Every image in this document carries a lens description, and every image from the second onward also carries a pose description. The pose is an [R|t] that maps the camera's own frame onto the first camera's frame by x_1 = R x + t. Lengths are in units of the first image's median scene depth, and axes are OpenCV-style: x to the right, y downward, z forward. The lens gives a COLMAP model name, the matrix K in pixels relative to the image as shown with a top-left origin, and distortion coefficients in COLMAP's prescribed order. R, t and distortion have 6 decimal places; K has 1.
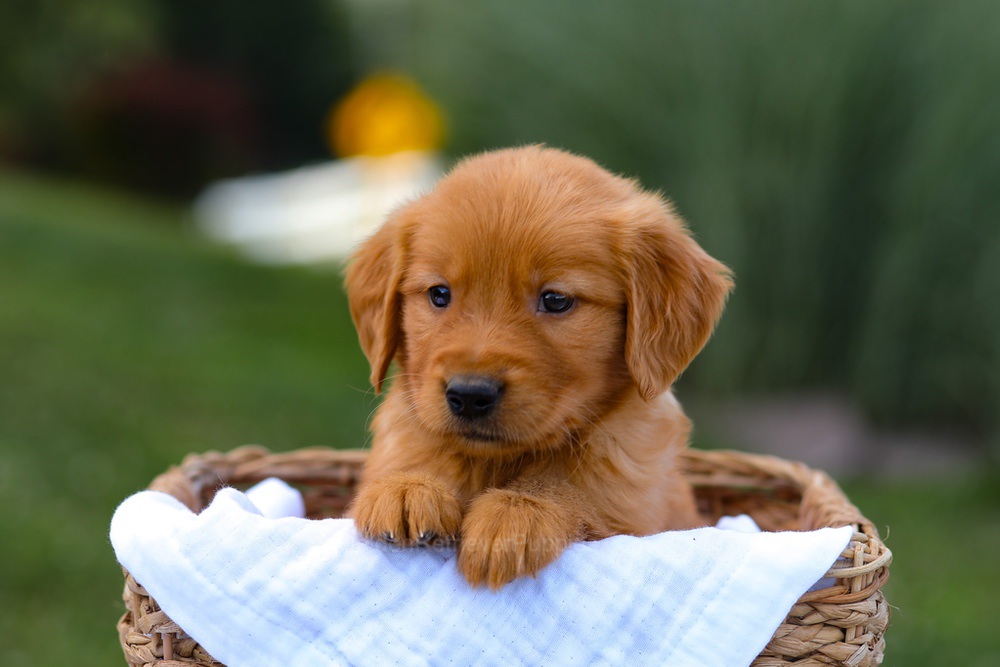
lens RADIAL K [[3018.9, 0, 503.6], [0, 3018.9, 327.9], [0, 0, 1]] dist [0.144107, 0.000000]
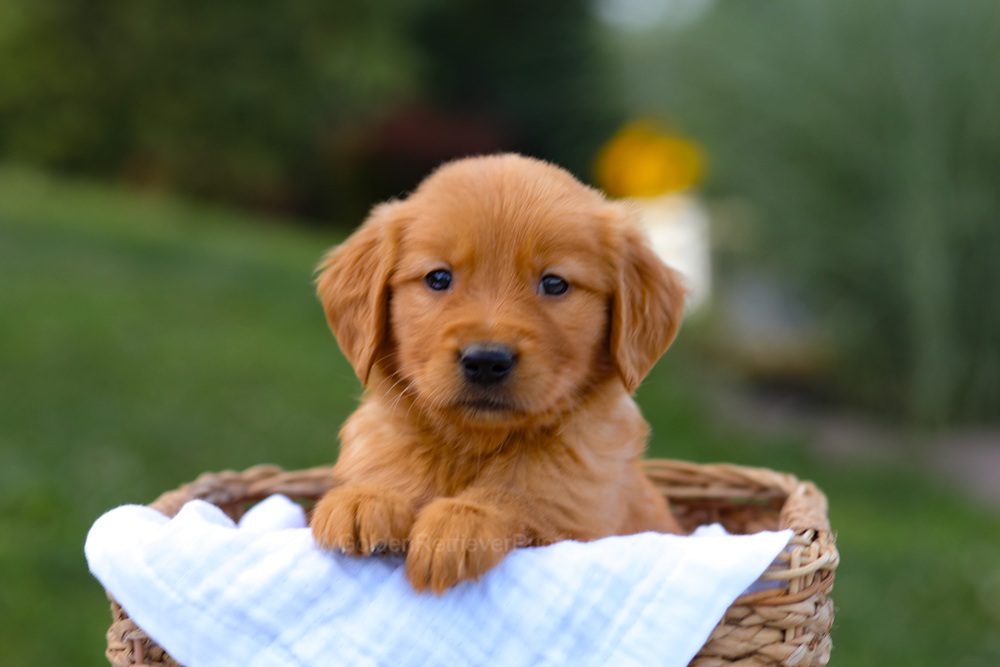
lens RADIAL K [[3018.9, 0, 497.7], [0, 3018.9, 335.7], [0, 0, 1]] dist [0.144107, 0.000000]
pose [[0.994525, -0.017472, -0.103029, 0.124108], [0.016218, 0.999784, -0.013001, 0.011214], [0.103234, 0.011258, 0.994593, -0.034911]]
